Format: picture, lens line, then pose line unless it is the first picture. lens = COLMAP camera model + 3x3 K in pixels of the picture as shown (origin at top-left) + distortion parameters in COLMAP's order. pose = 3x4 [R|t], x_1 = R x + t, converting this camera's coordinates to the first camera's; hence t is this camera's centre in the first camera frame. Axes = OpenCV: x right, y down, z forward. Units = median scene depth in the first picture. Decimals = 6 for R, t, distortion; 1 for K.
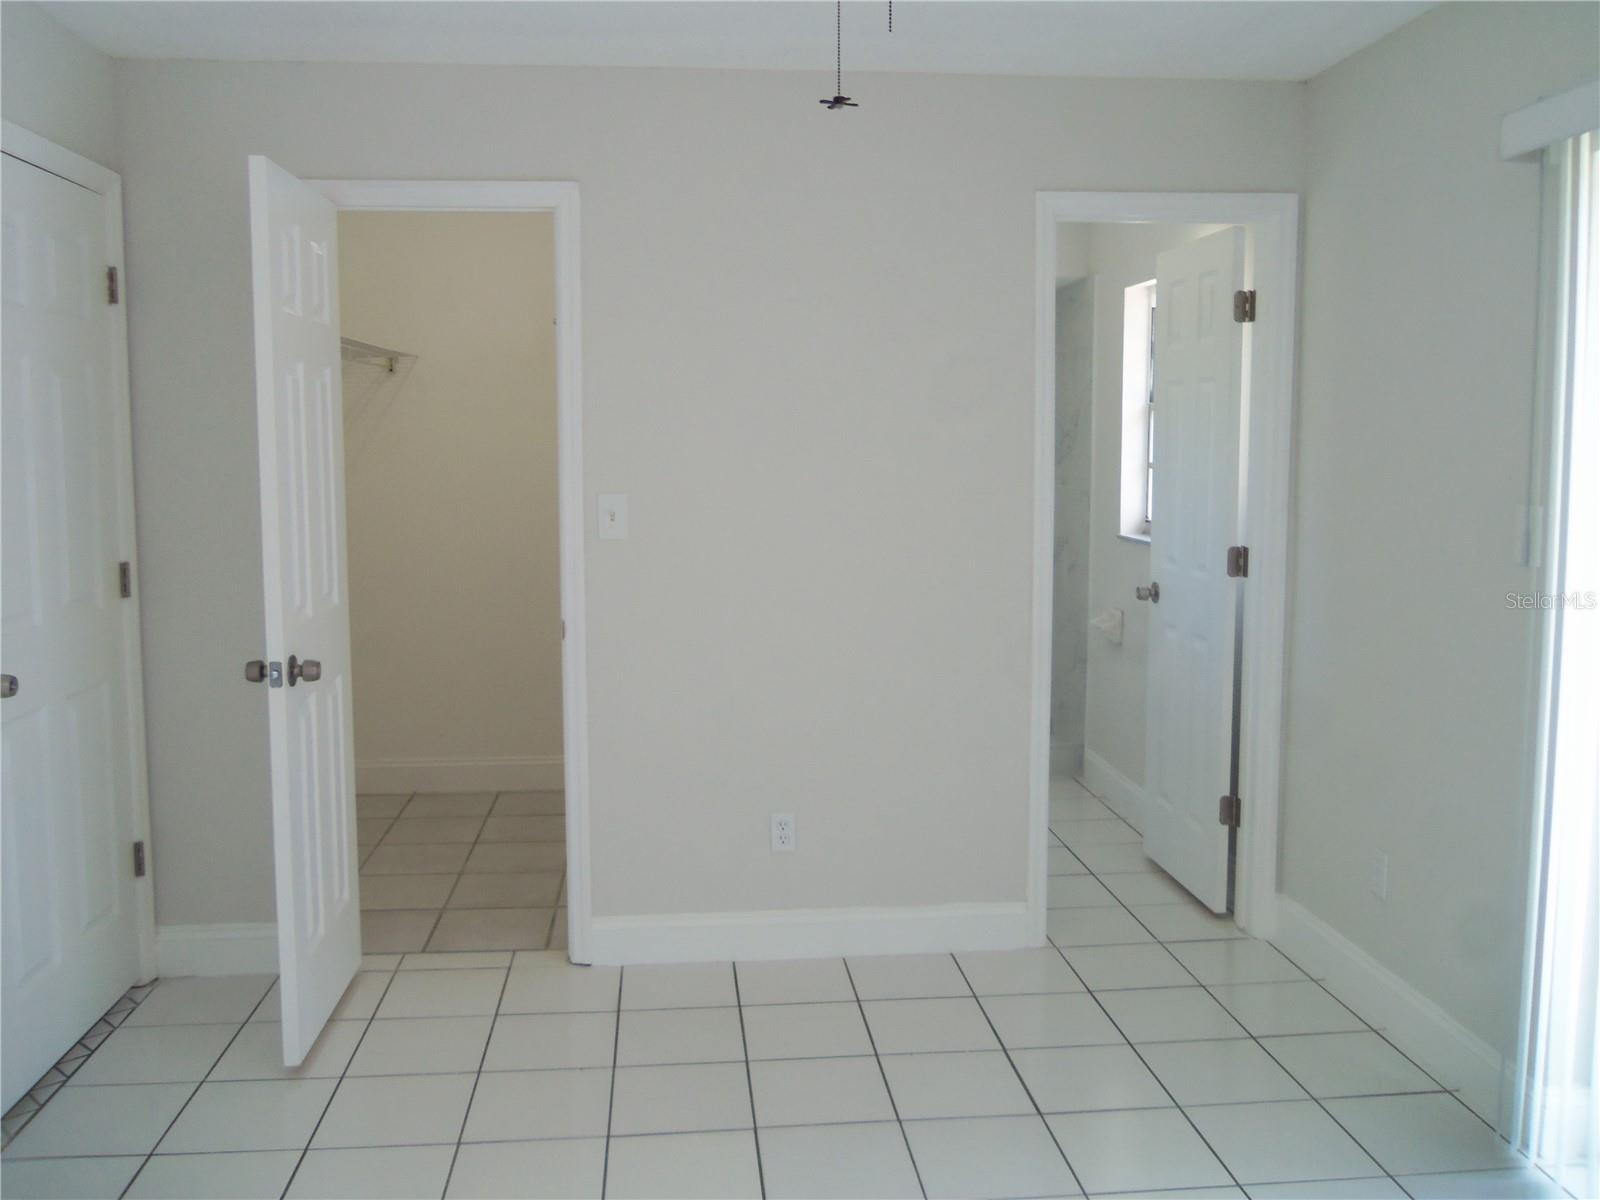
lens RADIAL K [[1348.0, 0, 792.1], [0, 1348.0, 585.2], [0, 0, 1]] dist [-0.028690, 0.045907]
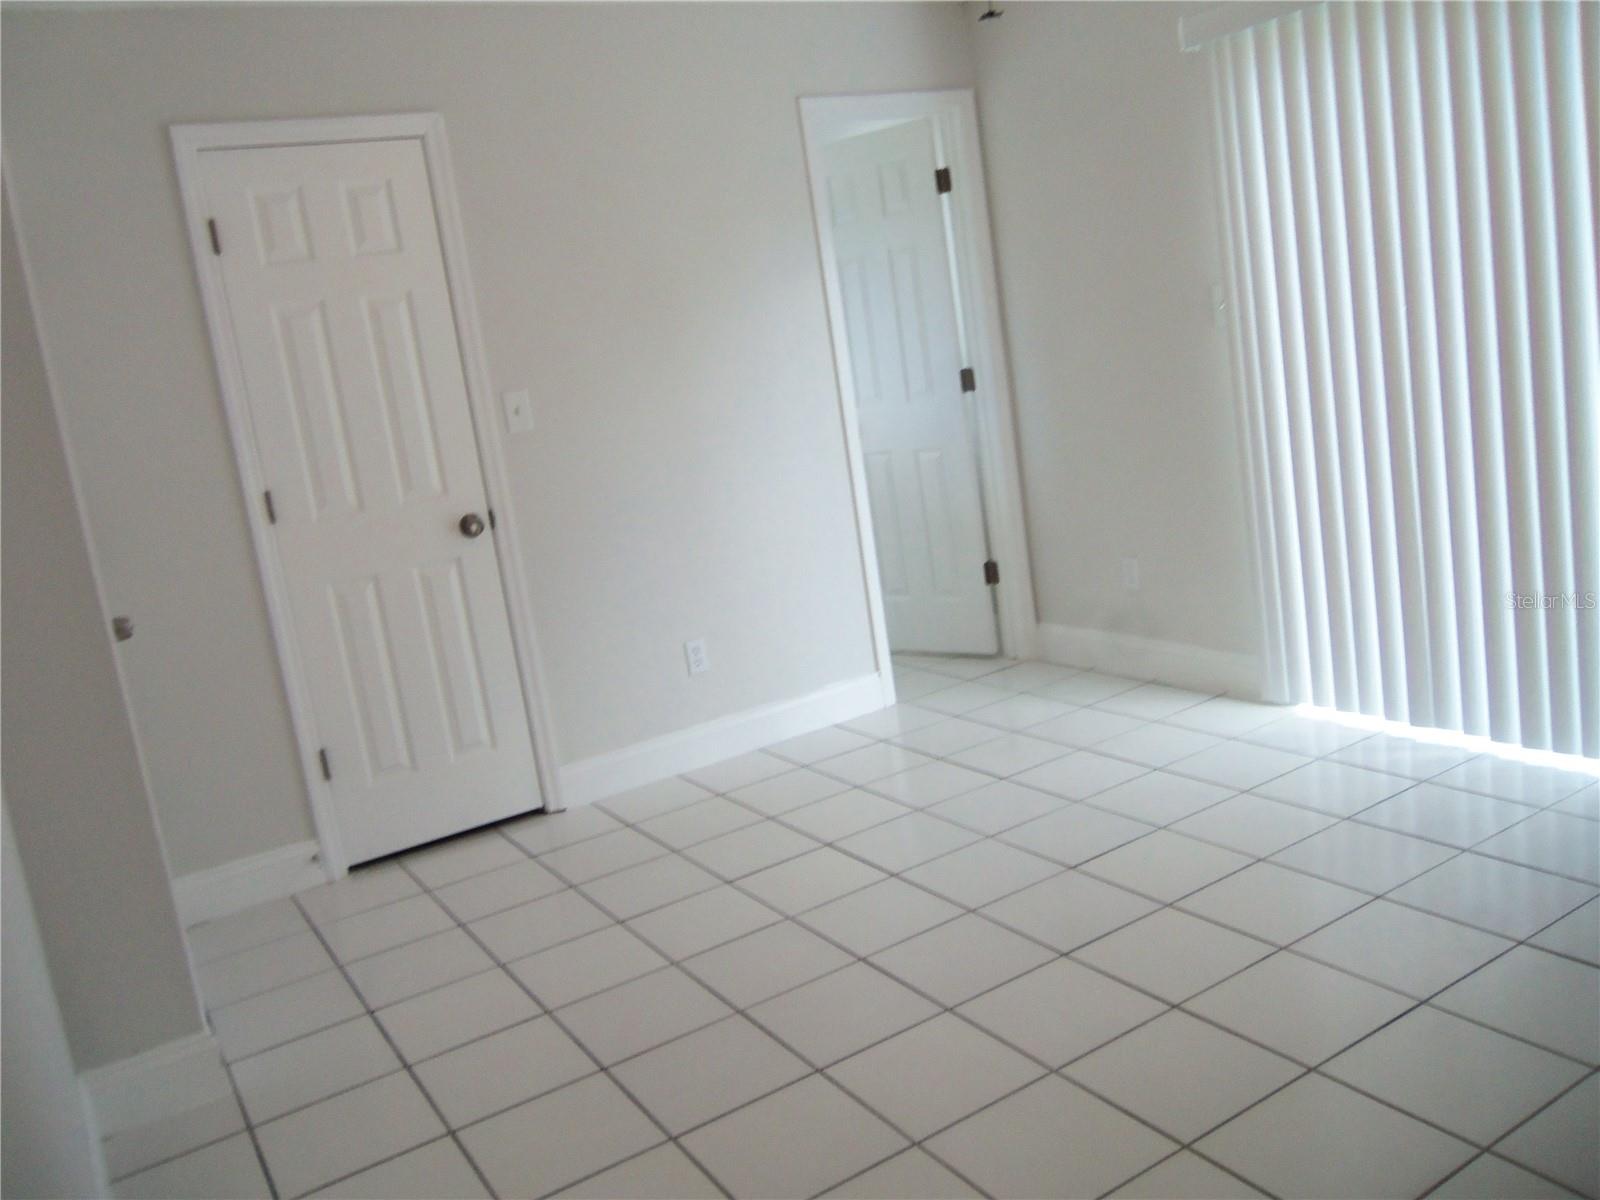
lens RADIAL K [[1348.0, 0, 802.8], [0, 1348.0, 594.3], [0, 0, 1]] dist [-0.028690, 0.045907]
pose [[0.887923, -0.207911, 0.410324, -0.402249], [0.189049, 0.978147, 0.086534, 0.044209], [-0.419349, 0.000736, 0.907825, -0.115361]]
